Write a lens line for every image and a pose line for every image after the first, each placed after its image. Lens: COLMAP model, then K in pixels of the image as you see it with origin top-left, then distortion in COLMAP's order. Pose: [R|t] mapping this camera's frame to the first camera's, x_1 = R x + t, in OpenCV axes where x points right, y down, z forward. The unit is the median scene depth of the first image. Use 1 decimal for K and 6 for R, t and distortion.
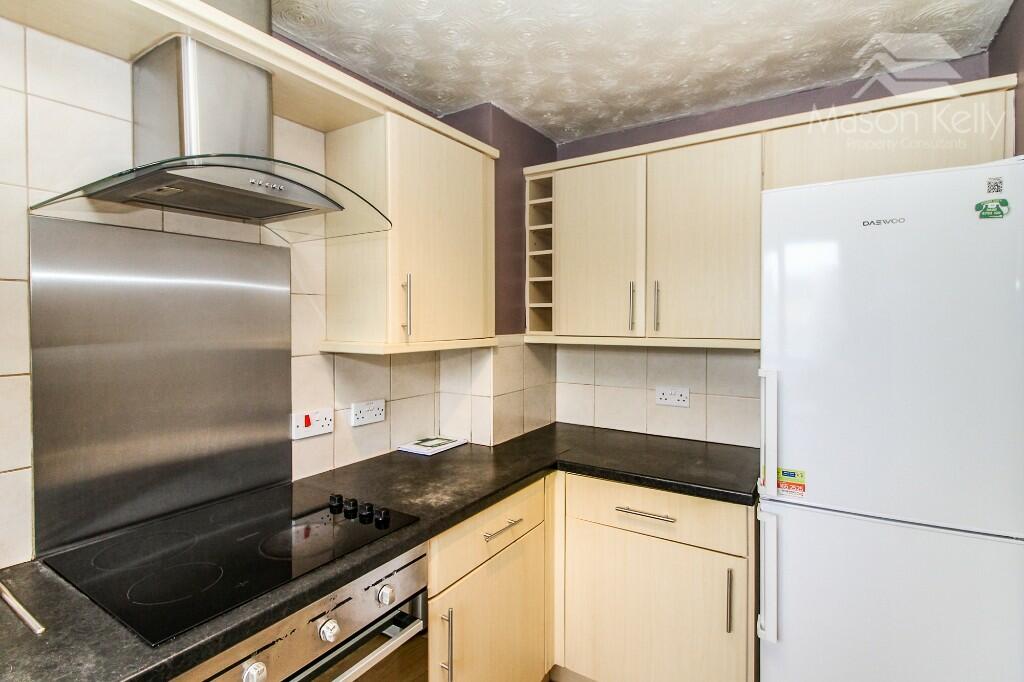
lens RADIAL K [[507.5, 0, 512.6], [0, 507.5, 324.0], [0, 0, 1]] dist [0.000410, -0.000001]
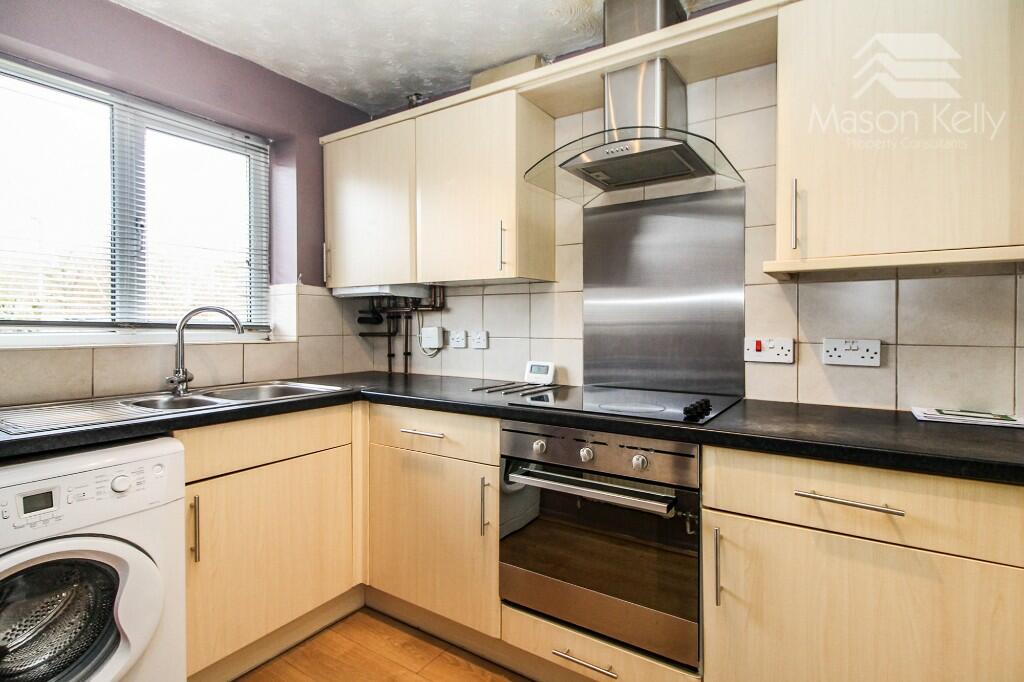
lens RADIAL K [[507.5, 0, 512.6], [0, 507.5, 324.0], [0, 0, 1]] dist [0.000410, -0.000001]
pose [[-0.014281, 0.006172, -0.999879, 0.647893], [-0.005833, 0.999963, 0.006256, 0.139584], [0.999881, 0.005921, -0.014244, 0.496154]]
